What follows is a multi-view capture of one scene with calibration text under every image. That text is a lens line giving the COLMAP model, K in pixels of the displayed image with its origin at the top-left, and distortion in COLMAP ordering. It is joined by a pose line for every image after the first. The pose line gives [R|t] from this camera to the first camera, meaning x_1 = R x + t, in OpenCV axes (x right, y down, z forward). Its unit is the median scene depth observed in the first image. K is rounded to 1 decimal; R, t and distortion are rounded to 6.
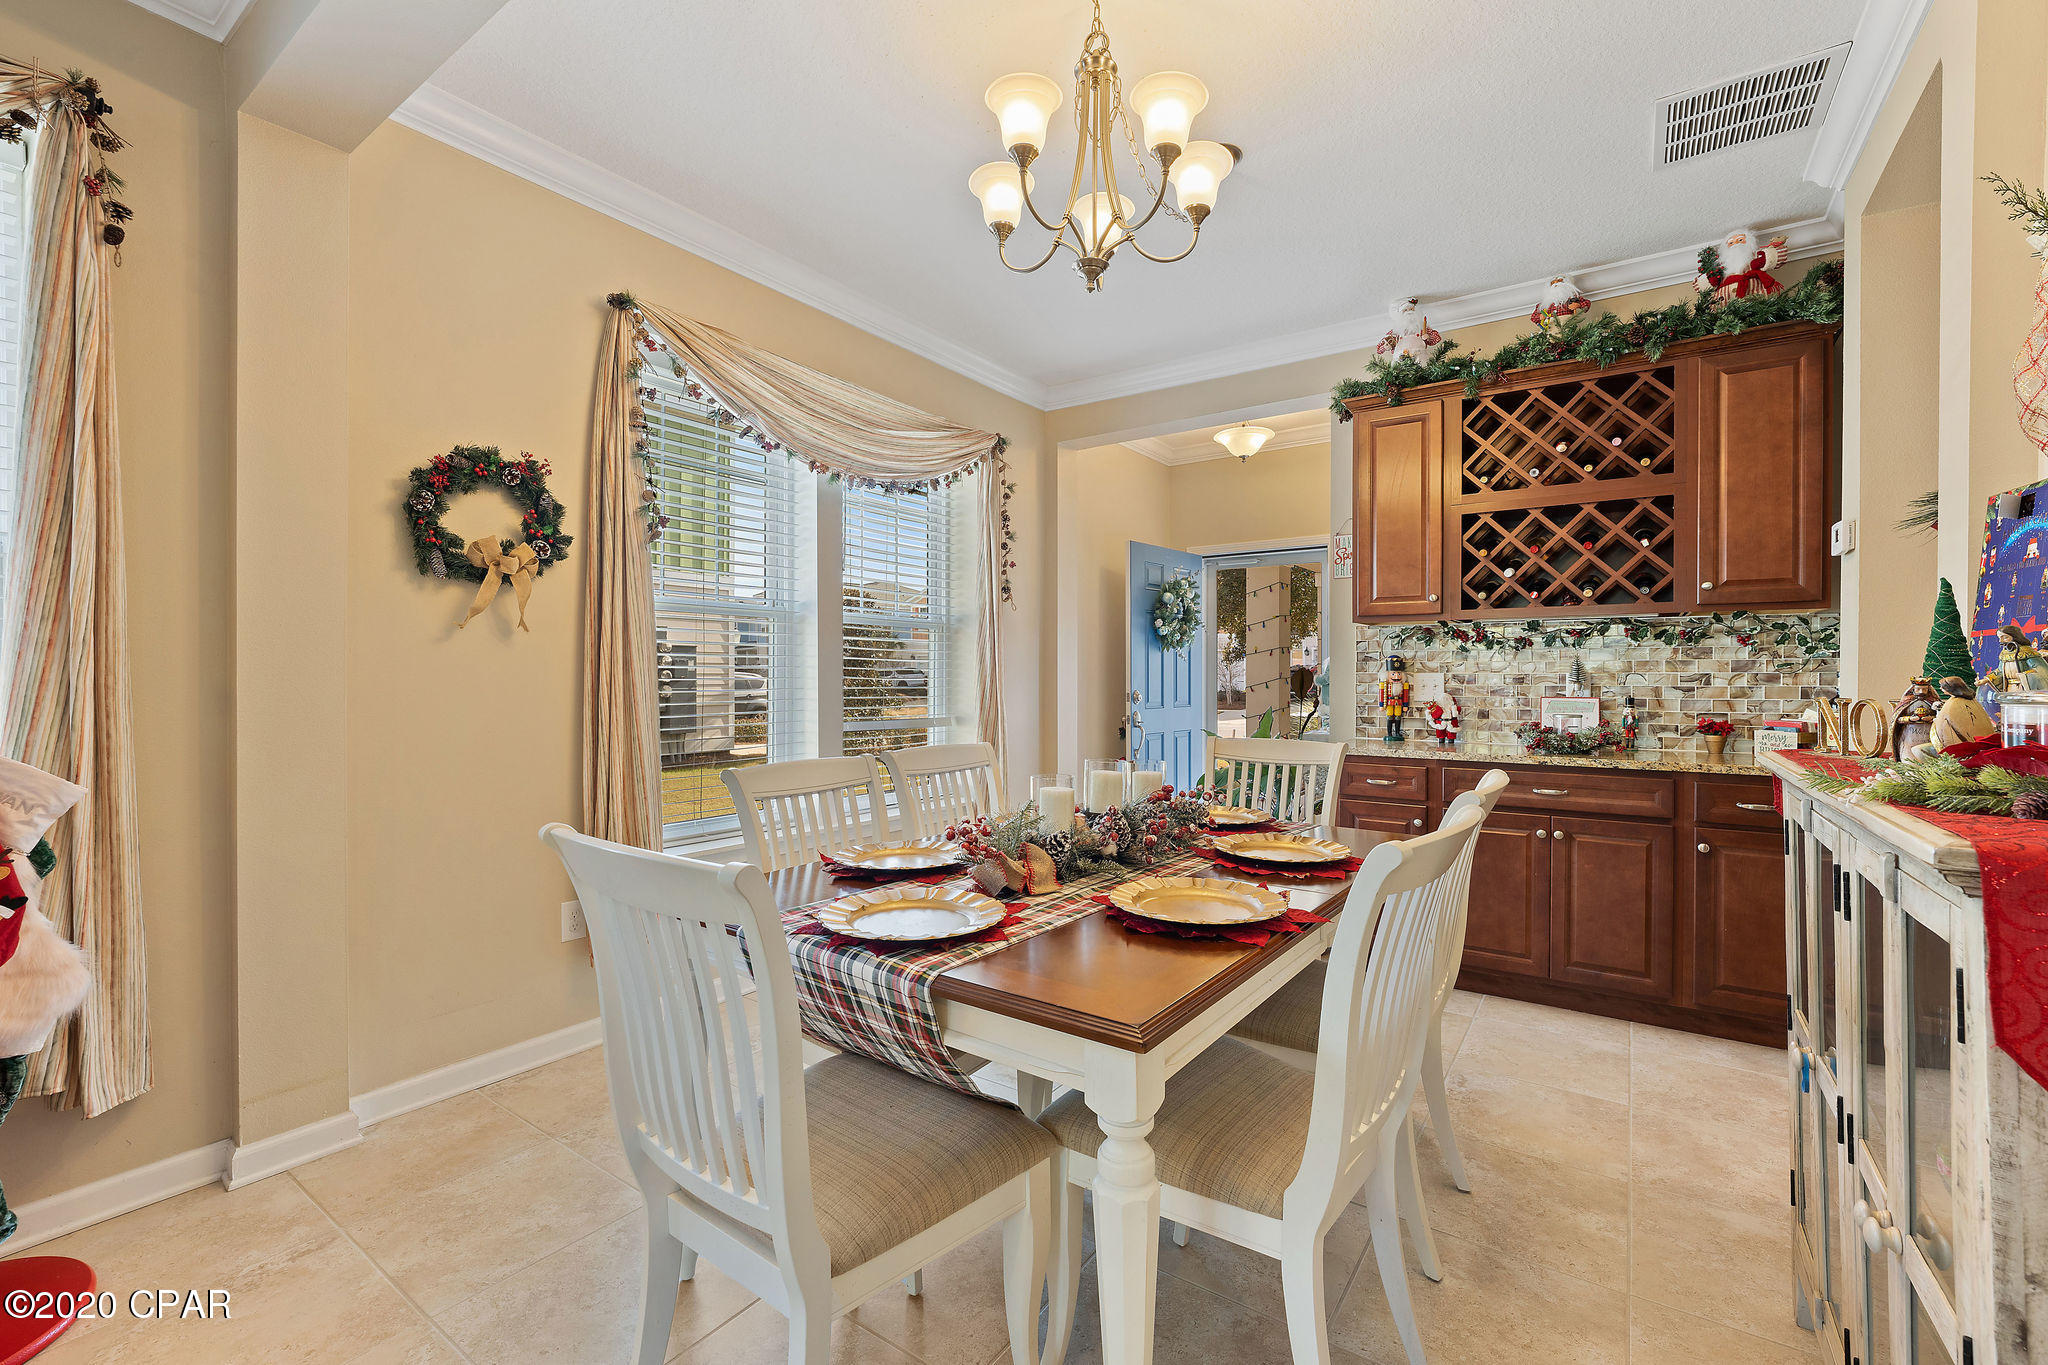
lens RADIAL K [[873.3, 0, 1024.0], [0, 873.3, 682.5], [0, 0, 1]] dist [-0.000347, -0.000015]
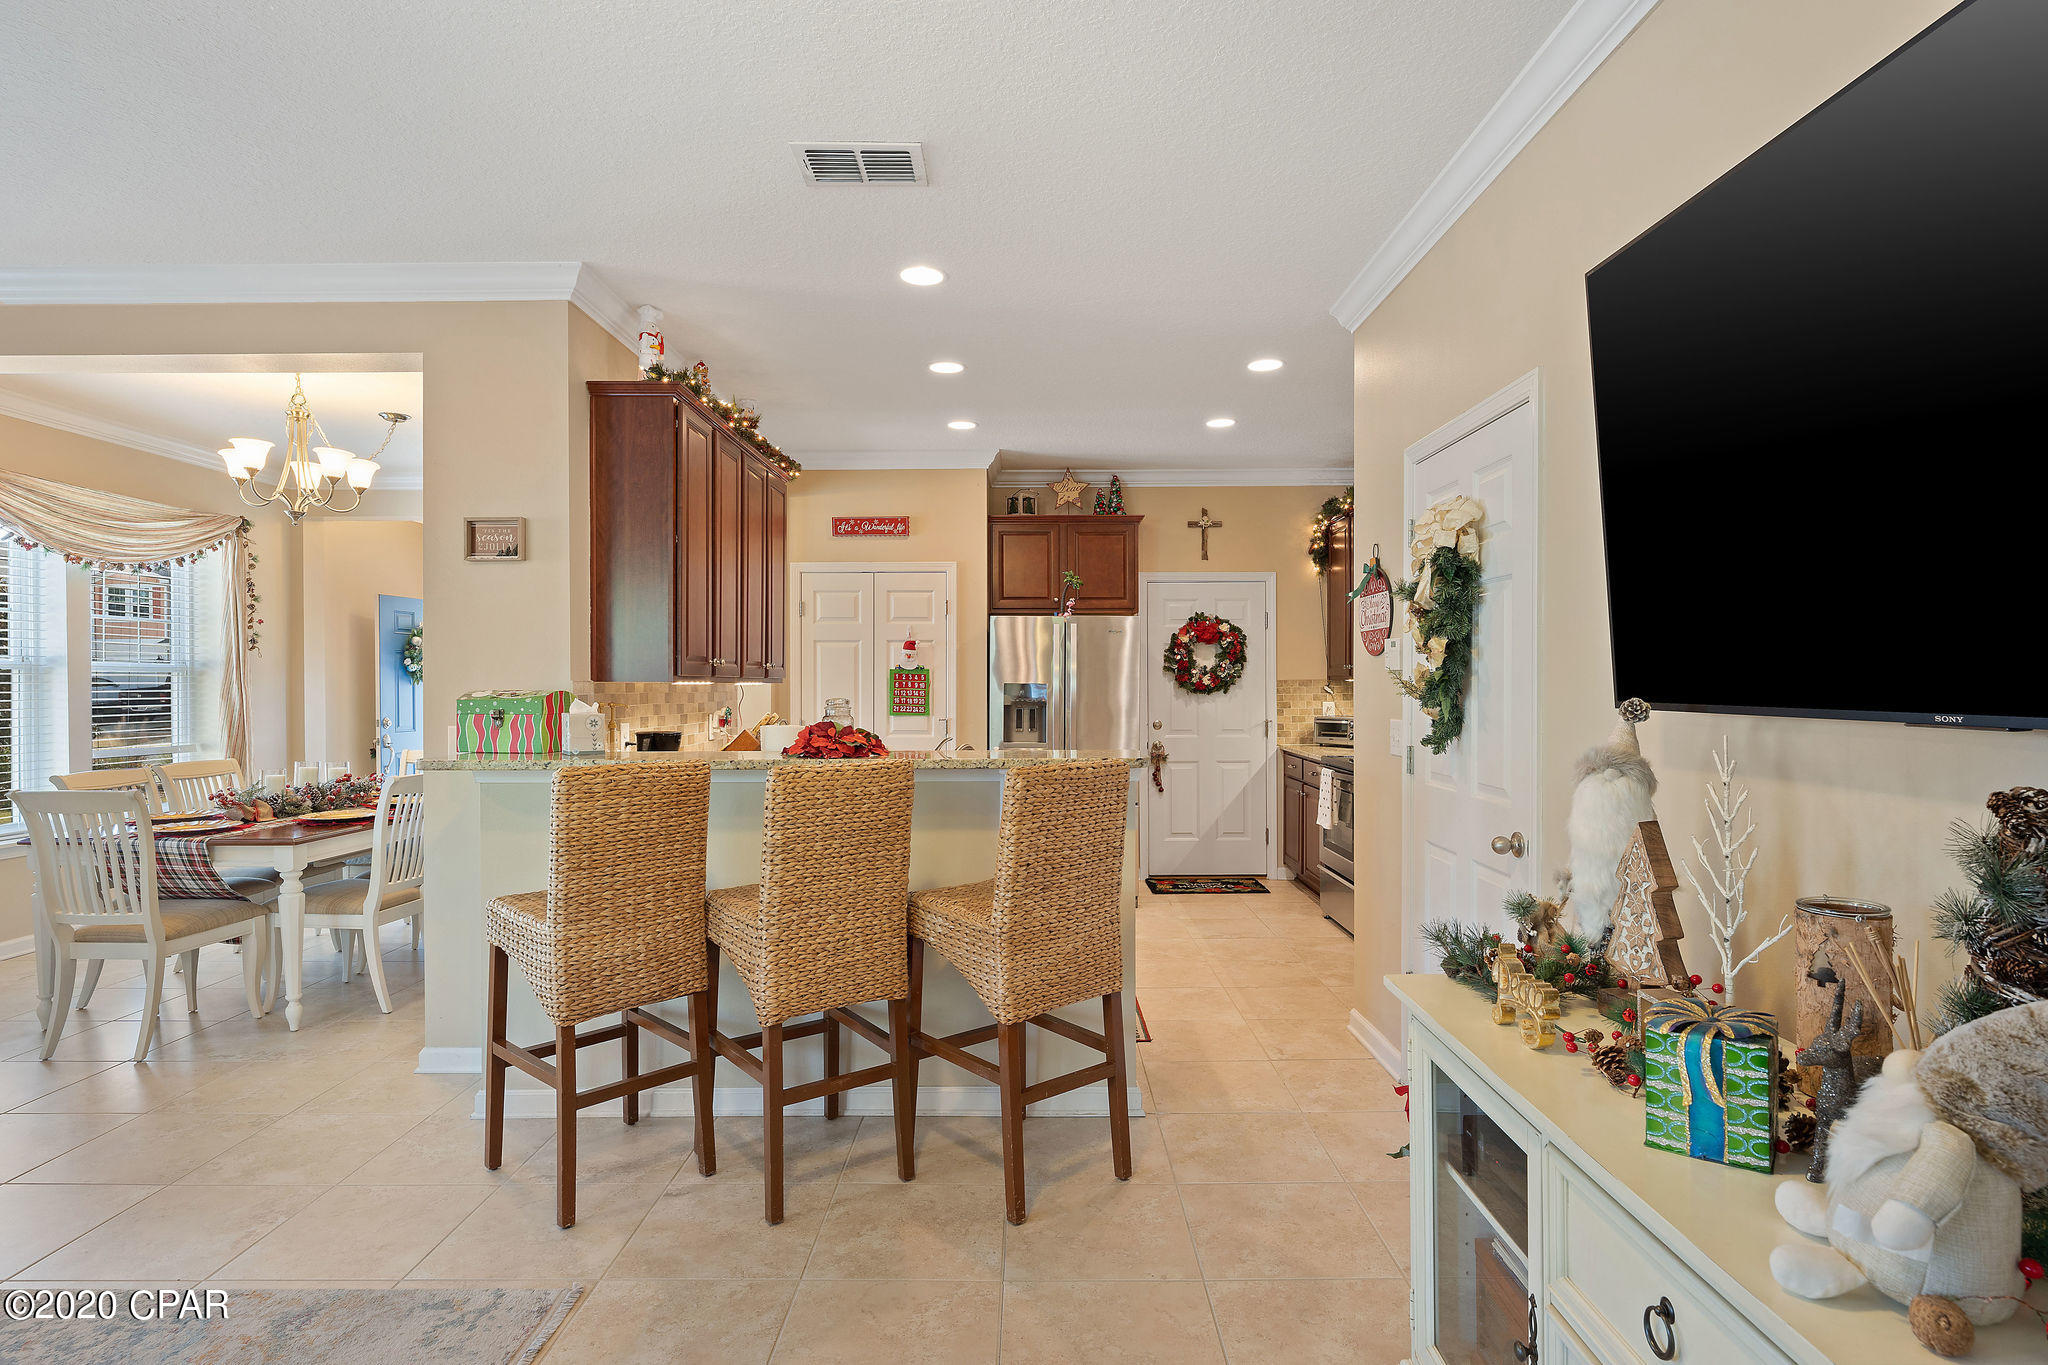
lens RADIAL K [[1078.5, 0, 1024.0], [0, 1078.5, 682.5], [0, 0, 1]] dist [0.004331, 0.000240]
pose [[0.831154, -0.005301, 0.556017, 0.045916], [0.009557, 0.999943, -0.004754, -0.034743], [-0.555960, 0.009265, 0.831157, -1.076368]]
